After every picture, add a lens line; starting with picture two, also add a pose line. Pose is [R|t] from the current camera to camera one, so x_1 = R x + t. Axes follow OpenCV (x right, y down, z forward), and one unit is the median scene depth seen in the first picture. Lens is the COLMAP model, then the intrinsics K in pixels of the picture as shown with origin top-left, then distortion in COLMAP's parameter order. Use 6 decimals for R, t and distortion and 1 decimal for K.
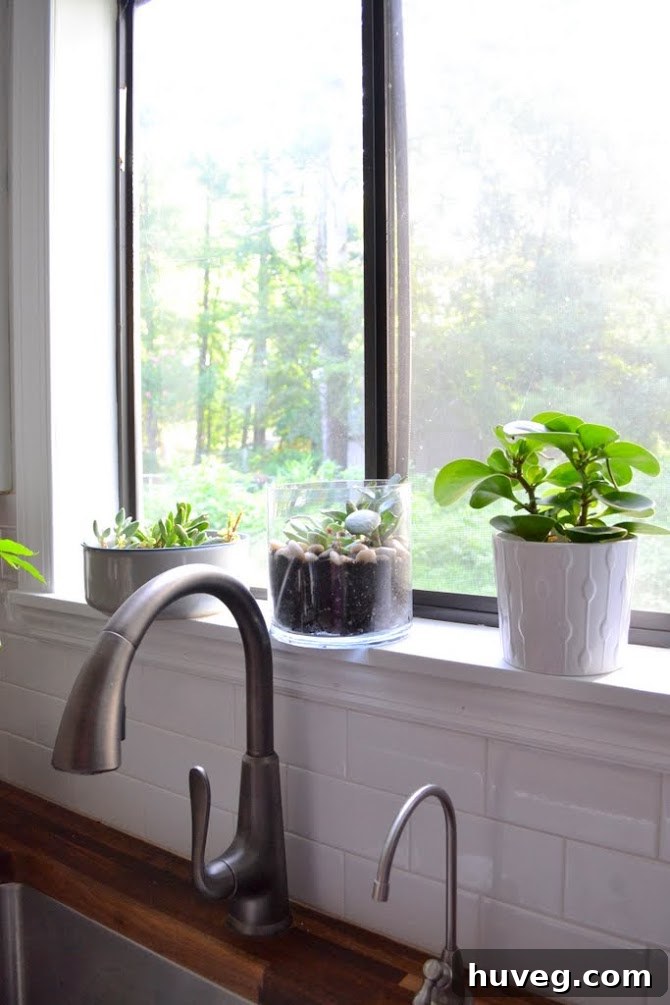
lens RADIAL K [[821.7, 0, 329.8], [0, 821.7, 496.4], [0, 0, 1]] dist [-0.058133, -0.000907]
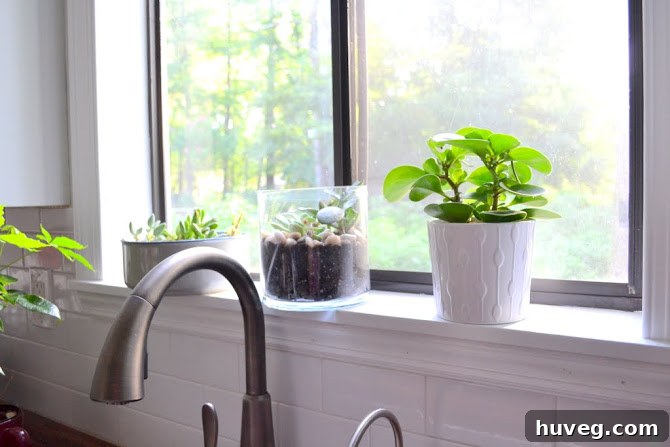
lens RADIAL K [[608.6, 0, 337.9], [0, 608.6, 223.8], [0, 0, 1]] dist [-0.050542, 0.000000]
pose [[0.999592, -0.013927, 0.024925, 0.027017], [0.013946, 0.999903, -0.000569, 0.044853], [-0.024914, 0.000917, 0.999689, 0.019295]]
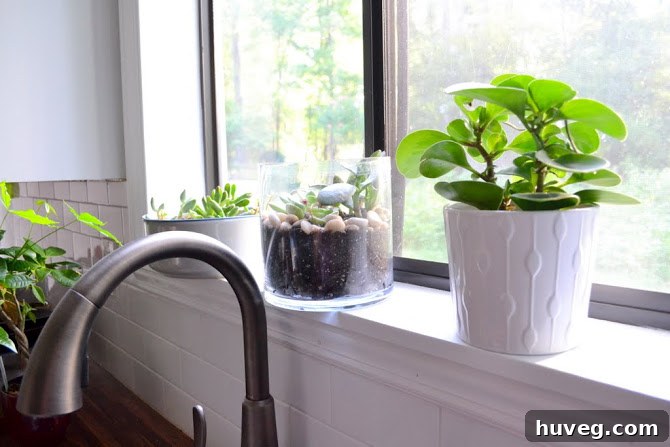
lens RADIAL K [[547.8, 0, 336.5], [0, 547.8, 229.2], [0, 0, 1]] dist [-0.058133, -0.000907]
pose [[0.978446, 0.009101, -0.206304, 0.185009], [0.004420, 0.997877, 0.064982, 0.029971], [0.206458, -0.064493, 0.976328, 0.299607]]
